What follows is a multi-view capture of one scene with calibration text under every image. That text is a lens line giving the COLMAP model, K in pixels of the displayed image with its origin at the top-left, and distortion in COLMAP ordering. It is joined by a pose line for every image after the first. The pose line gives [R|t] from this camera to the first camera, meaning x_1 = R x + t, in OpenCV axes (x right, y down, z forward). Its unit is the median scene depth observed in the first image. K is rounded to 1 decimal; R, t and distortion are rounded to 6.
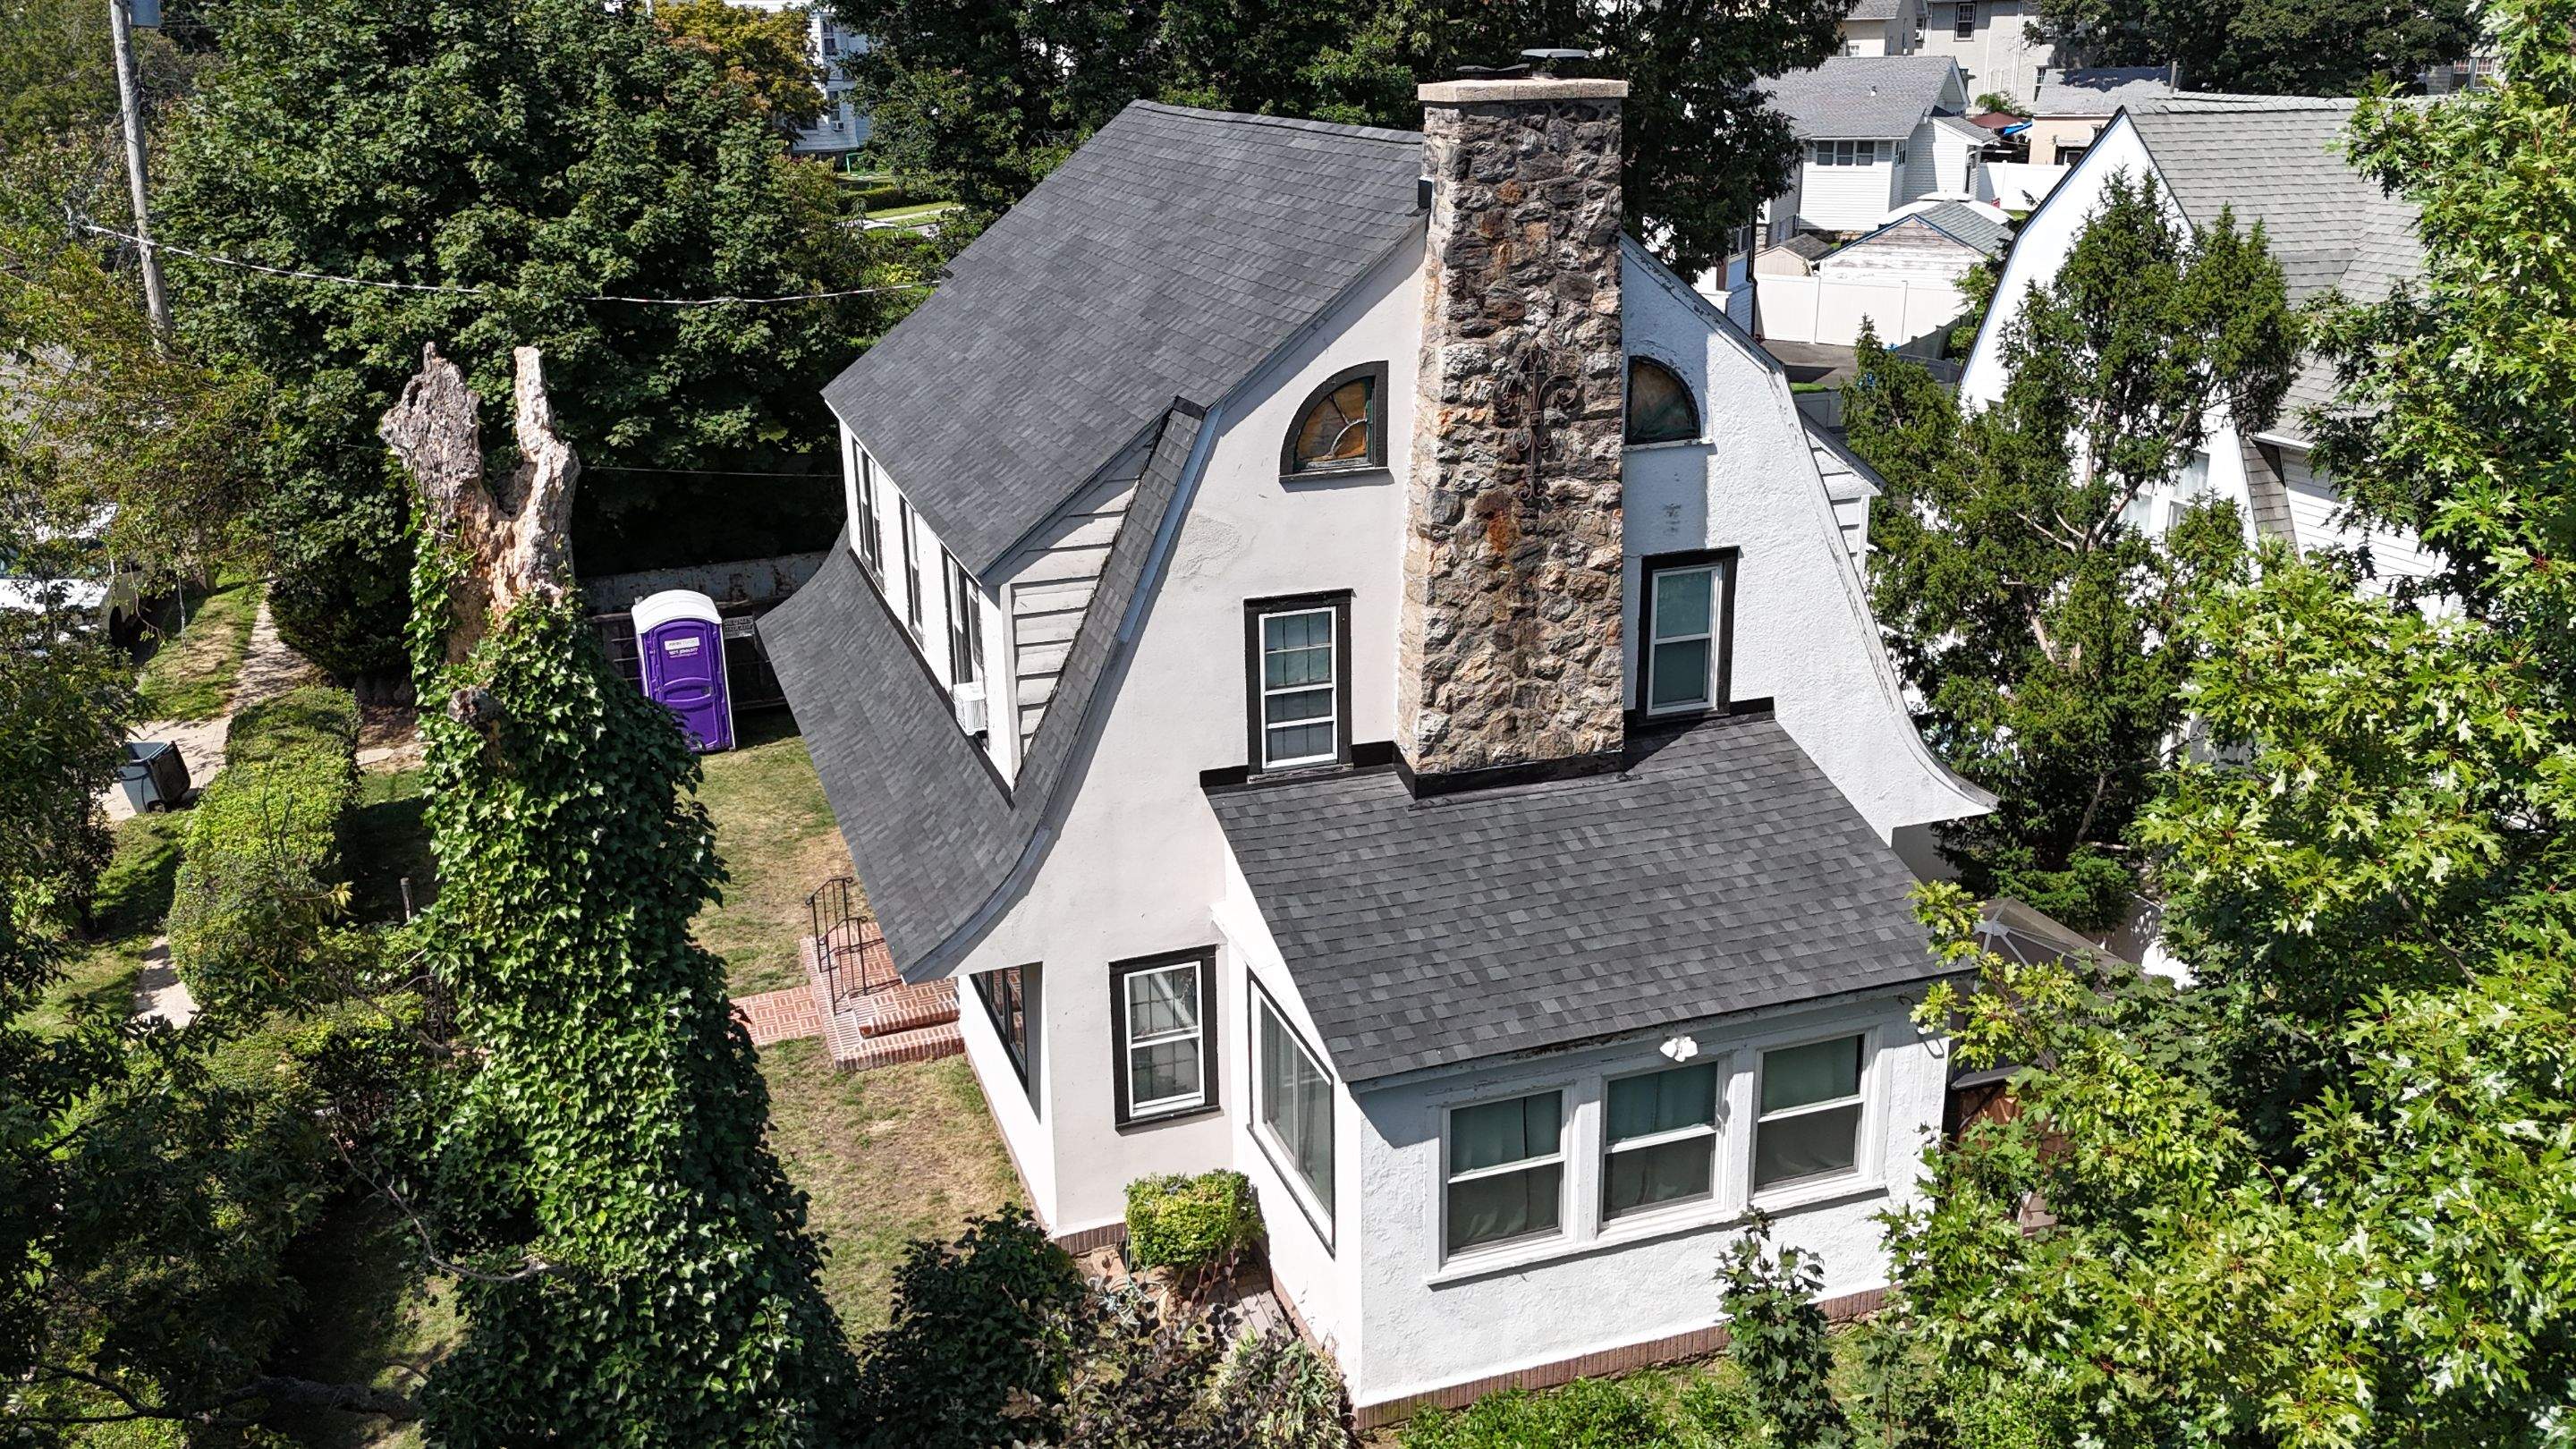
lens RADIAL K [[2098.1, 0, 1276.6], [0, 2098.1, 730.5], [0, 0, 1]] dist [0.057109, -0.033652]
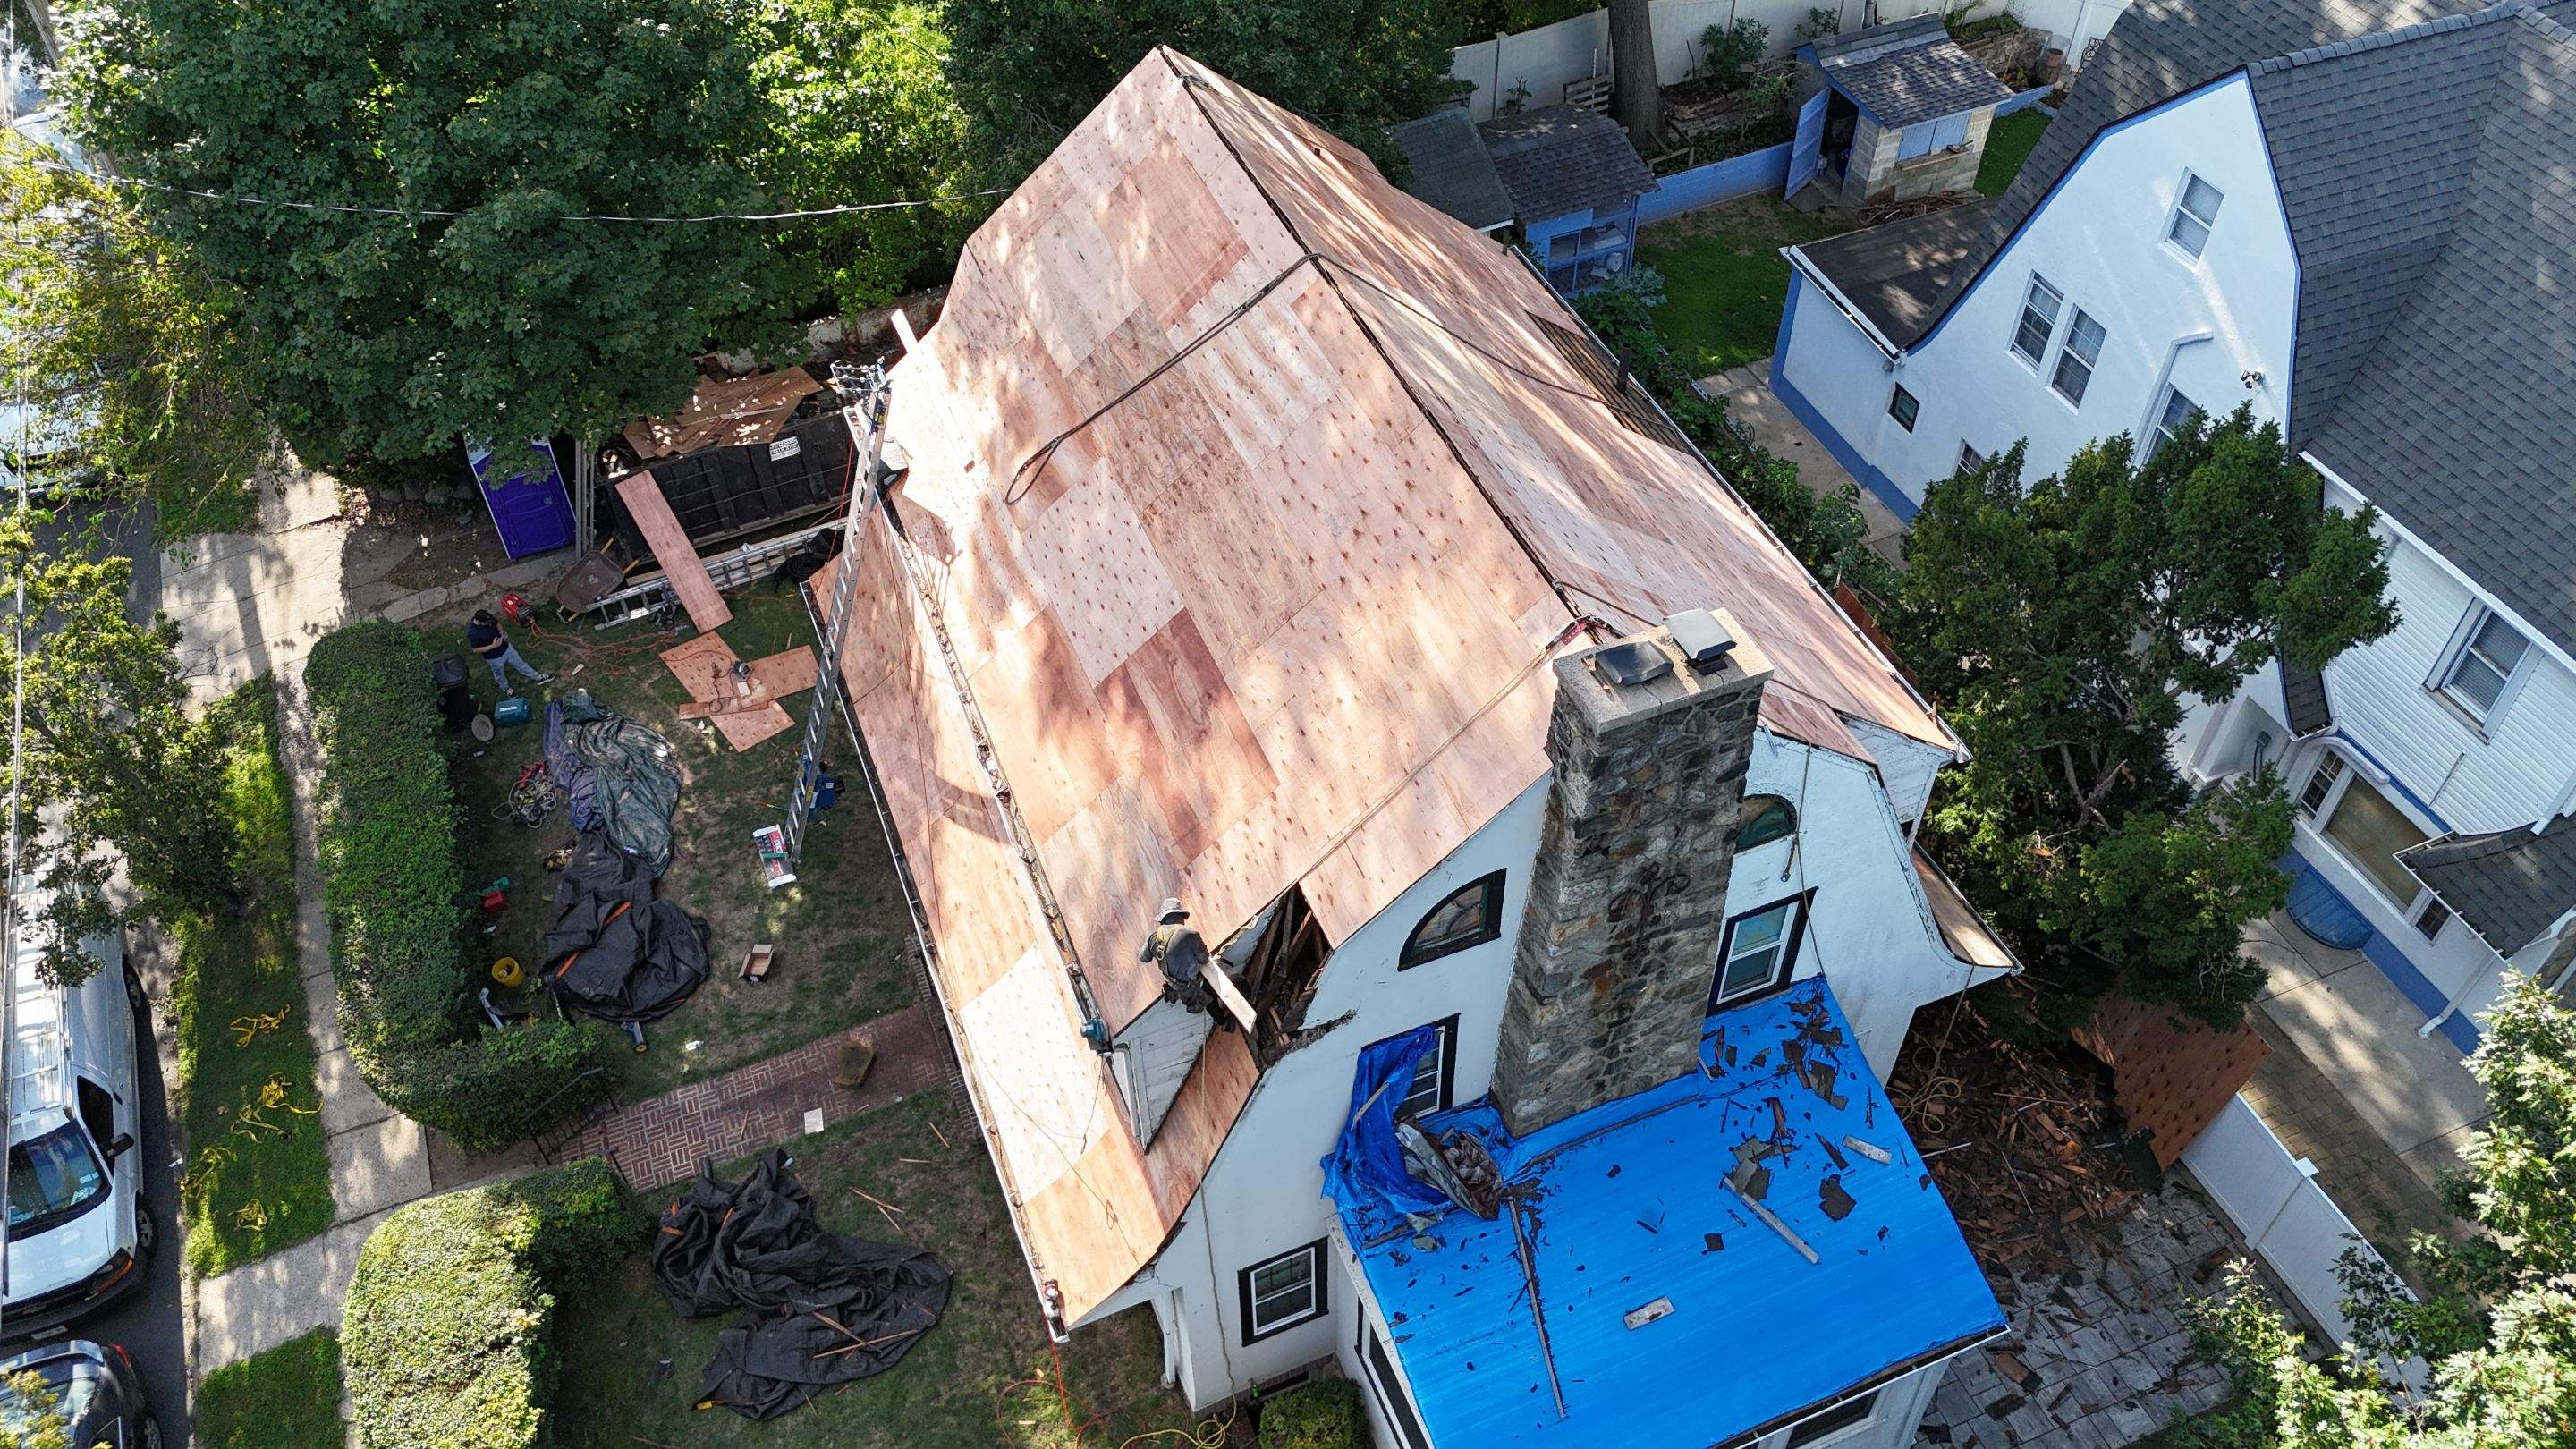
lens RADIAL K [[1912.6, 0, 1289.1], [0, 1912.6, 723.9], [0, 0, 1]] dist [0.042992, -0.023774]
pose [[0.998599, -0.038441, 0.036358, -0.080454], [0.017156, 0.885265, 0.464771, -0.652517], [-0.050052, -0.463496, 0.884684, 0.218868]]
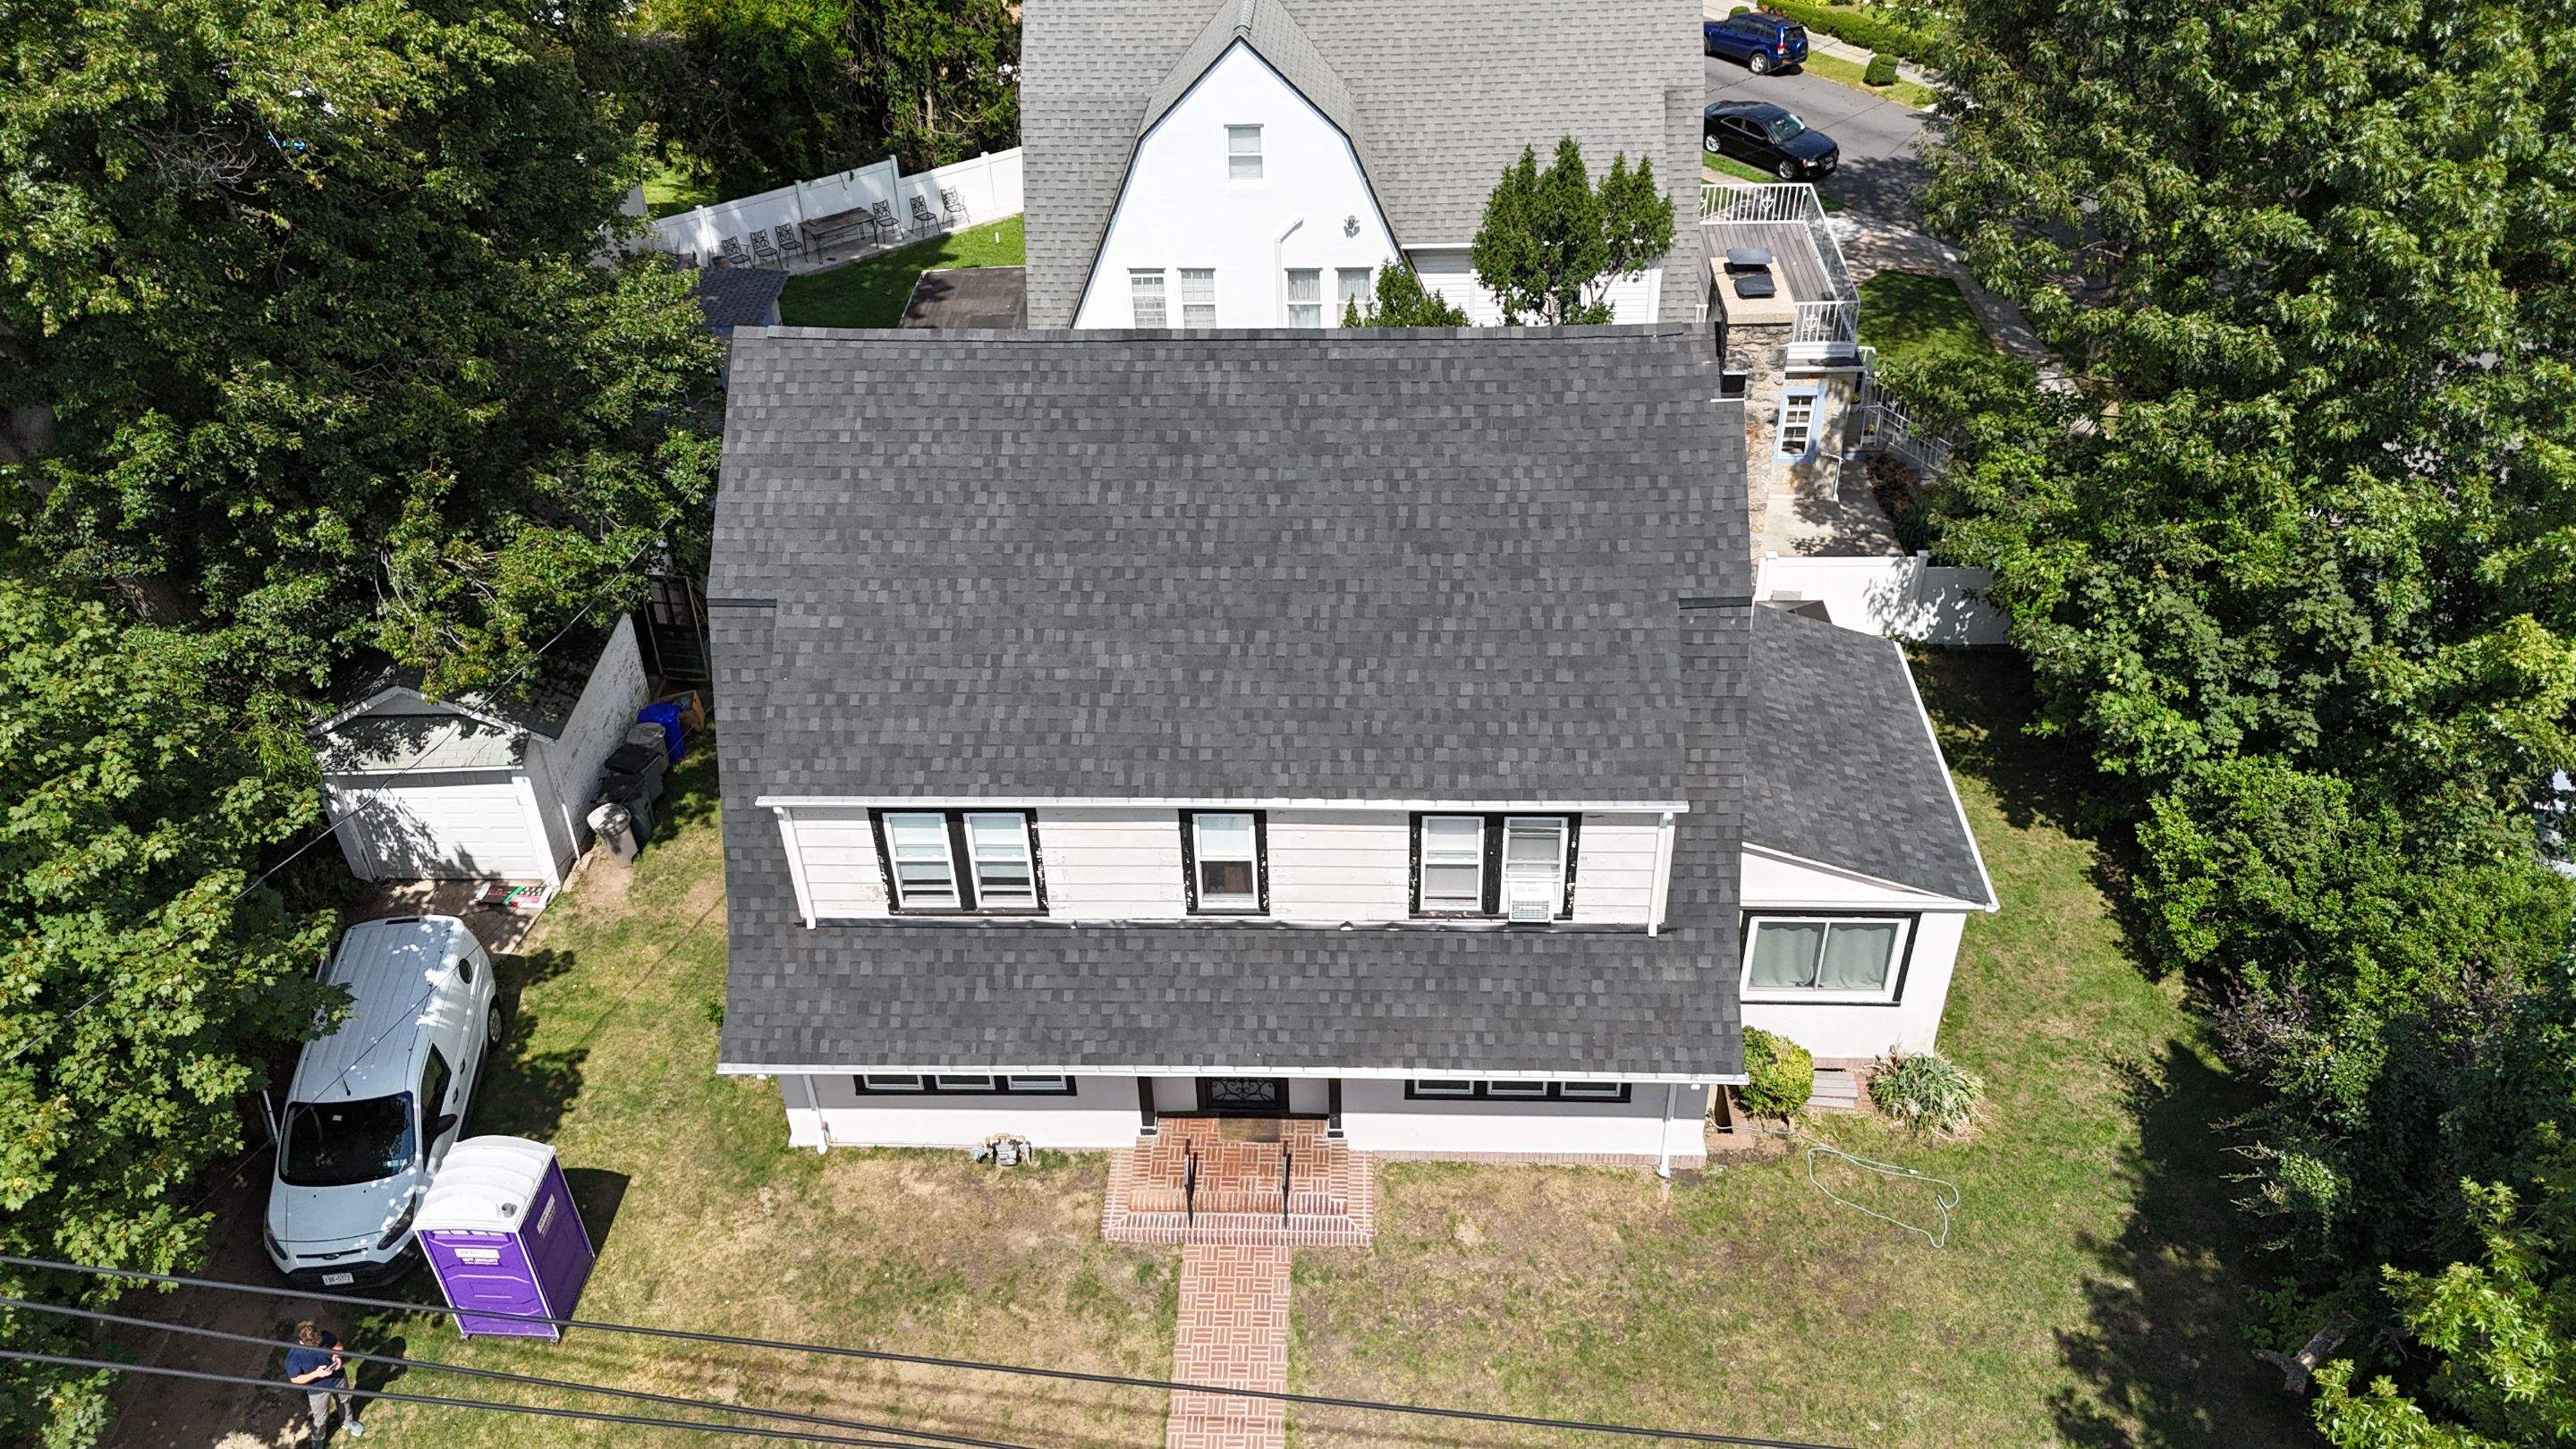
lens RADIAL K [[1912.6, 0, 1297.6], [0, 1912.6, 723.1], [0, 0, 1]] dist [0.042992, -0.023774]
pose [[0.360398, -0.557446, 0.747909, -1.058592], [0.316884, 0.827273, 0.463901, -0.718150], [-0.877324, 0.069812, 0.474793, 0.644643]]
